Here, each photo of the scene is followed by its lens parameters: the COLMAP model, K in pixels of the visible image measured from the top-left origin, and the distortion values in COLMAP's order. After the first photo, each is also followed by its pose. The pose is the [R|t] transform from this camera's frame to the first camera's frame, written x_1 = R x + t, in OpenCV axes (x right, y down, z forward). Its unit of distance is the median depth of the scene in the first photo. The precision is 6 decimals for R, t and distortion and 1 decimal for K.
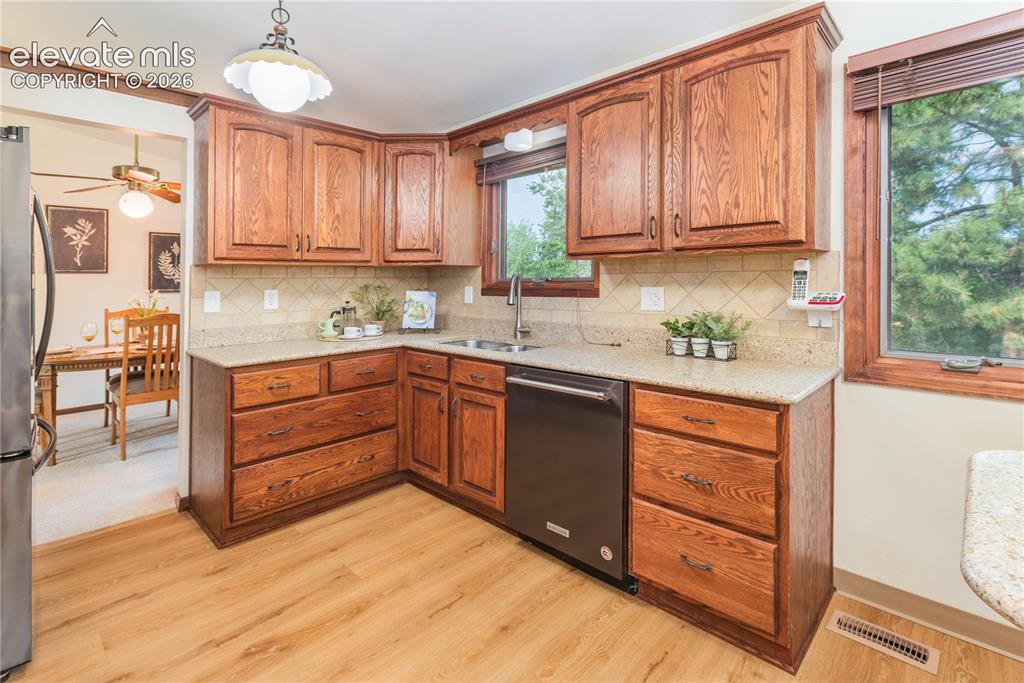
lens RADIAL K [[498.1, 0, 501.3], [0, 498.1, 275.5], [0, 0, 1]] dist [0.003597, 0.001658]
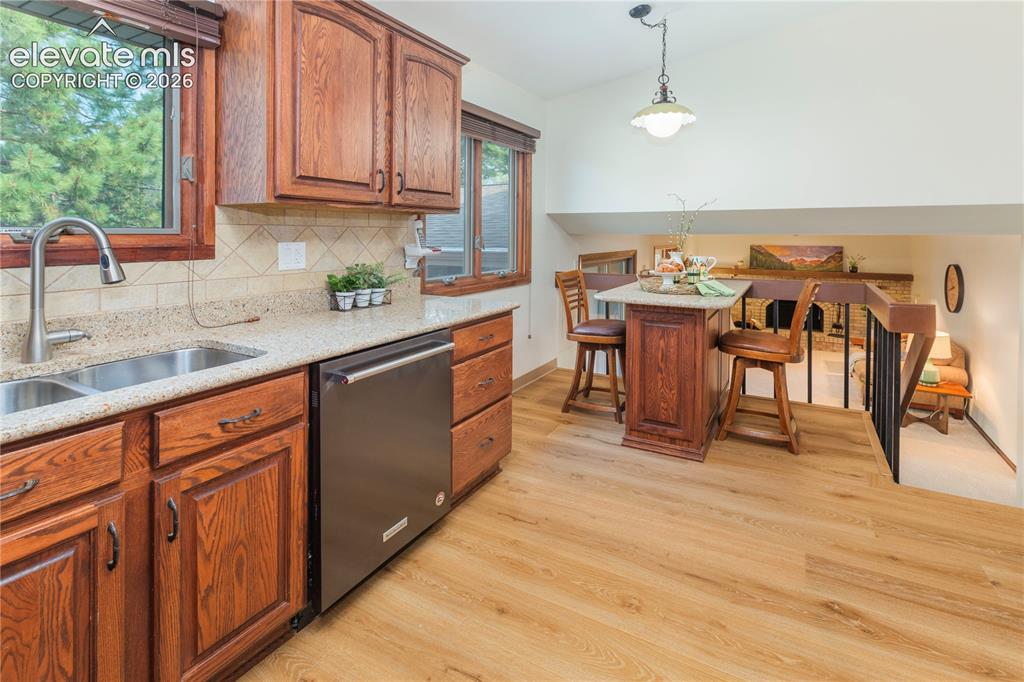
lens RADIAL K [[498.1, 0, 484.1], [0, 498.1, 255.4], [0, 0, 1]] dist [0.003597, 0.001658]
pose [[-0.236628, -0.029559, 0.971151, -0.574557], [-0.010457, 0.999557, 0.027875, 0.017552], [-0.971544, -0.003559, -0.236833, 0.835154]]
